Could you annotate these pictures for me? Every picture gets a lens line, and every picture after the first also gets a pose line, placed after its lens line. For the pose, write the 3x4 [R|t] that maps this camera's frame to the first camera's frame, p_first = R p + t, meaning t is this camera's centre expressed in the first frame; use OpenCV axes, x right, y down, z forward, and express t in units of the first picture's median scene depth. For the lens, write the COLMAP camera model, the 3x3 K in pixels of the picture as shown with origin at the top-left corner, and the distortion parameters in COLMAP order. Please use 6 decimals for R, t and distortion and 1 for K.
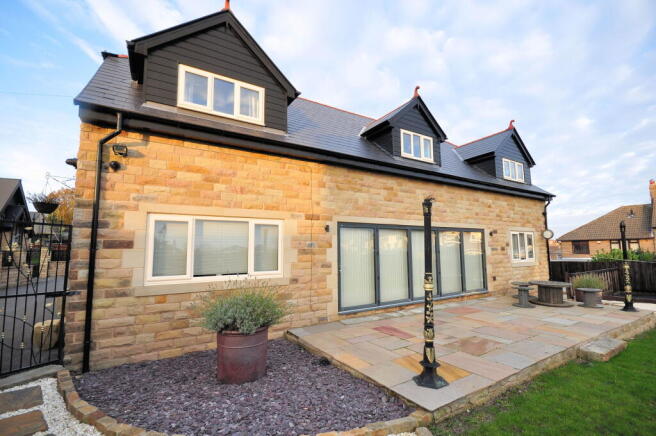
lens RADIAL K [[284.3, 0, 329.9], [0, 284.3, 218.7], [0, 0, 1]] dist [-0.010059, -0.005370]
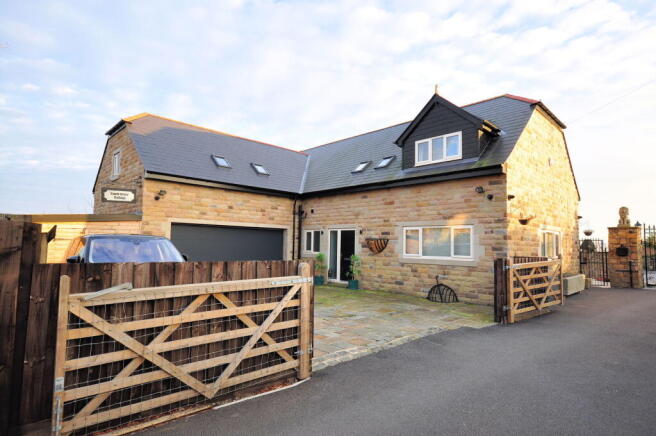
lens RADIAL K [[359.5, 0, 327.9], [0, 359.5, 219.6], [0, 0, 1]] dist [0.000330, 0.000003]
pose [[0.243003, -0.058021, -0.968289, 1.503656], [0.094757, 0.994855, -0.035833, -0.007696], [0.965386, -0.083045, 0.247251, -0.170215]]
